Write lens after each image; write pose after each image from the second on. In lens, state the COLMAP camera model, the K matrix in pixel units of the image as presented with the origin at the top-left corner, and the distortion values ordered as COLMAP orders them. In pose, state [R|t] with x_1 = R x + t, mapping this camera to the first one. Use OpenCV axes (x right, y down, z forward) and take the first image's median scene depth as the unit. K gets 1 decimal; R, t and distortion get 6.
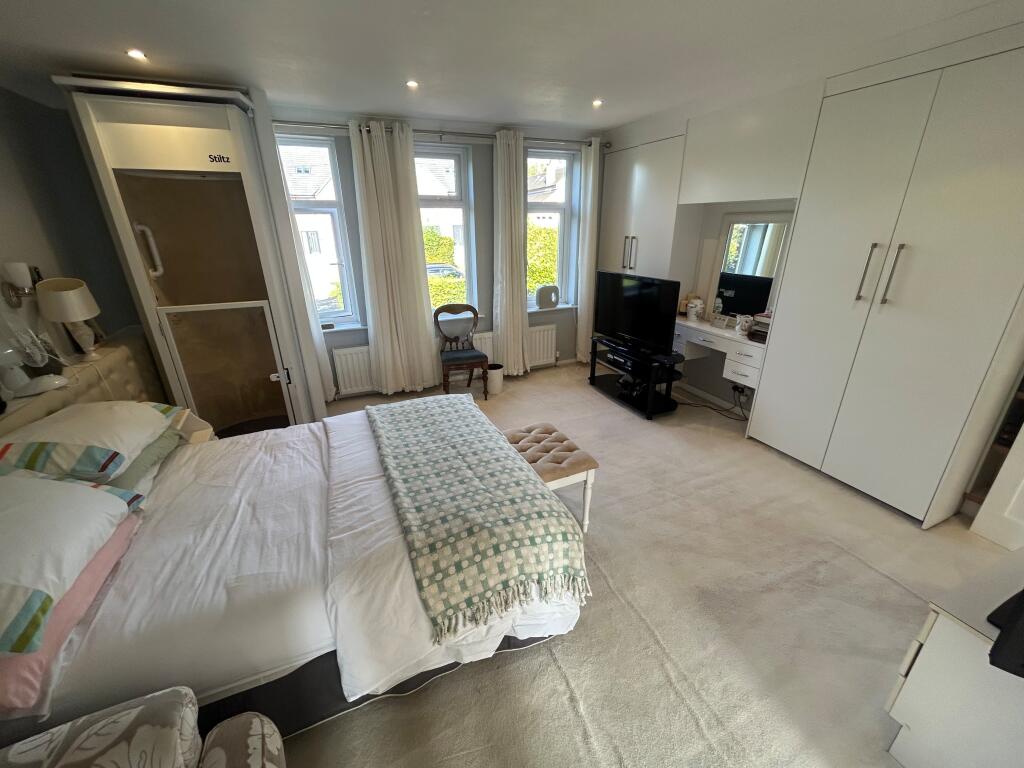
lens RADIAL K [[410.6, 0, 512.2], [0, 410.6, 382.4], [0, 0, 1]] dist [0.000698, 0.000249]
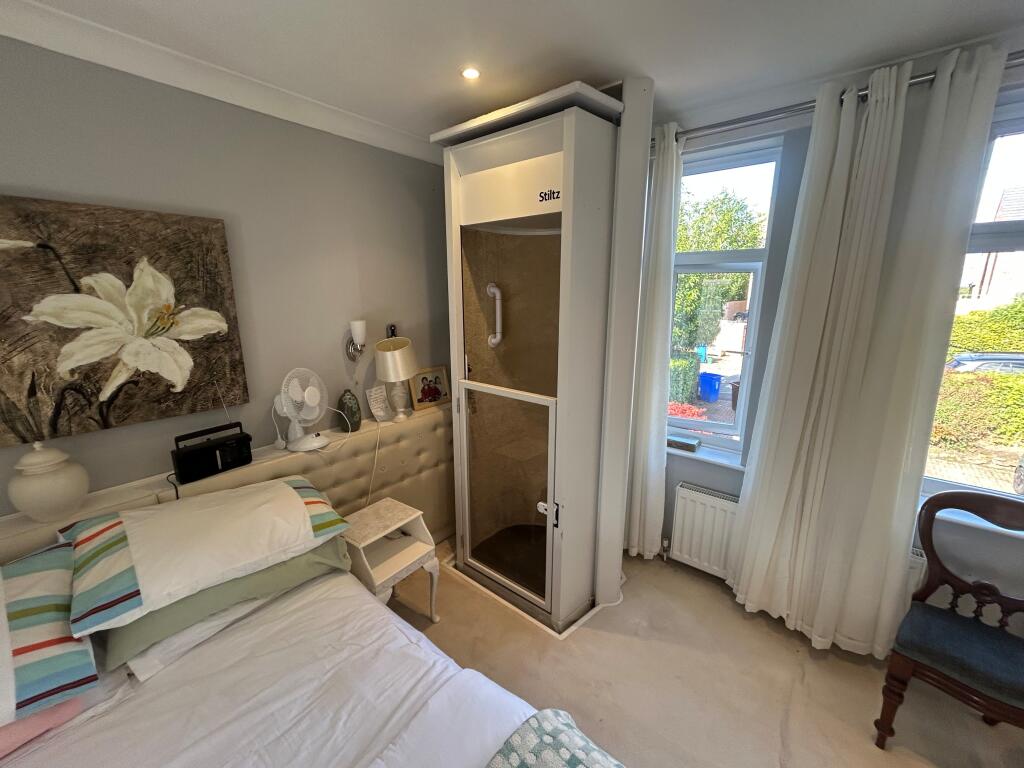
lens RADIAL K [[410.6, 0, 512.2], [0, 410.6, 382.4], [0, 0, 1]] dist [0.000698, 0.000249]
pose [[0.459263, 0.205814, -0.864129, -0.061522], [-0.326336, 0.943857, 0.051364, -0.200337], [0.826185, 0.258407, 0.500643, 0.520934]]
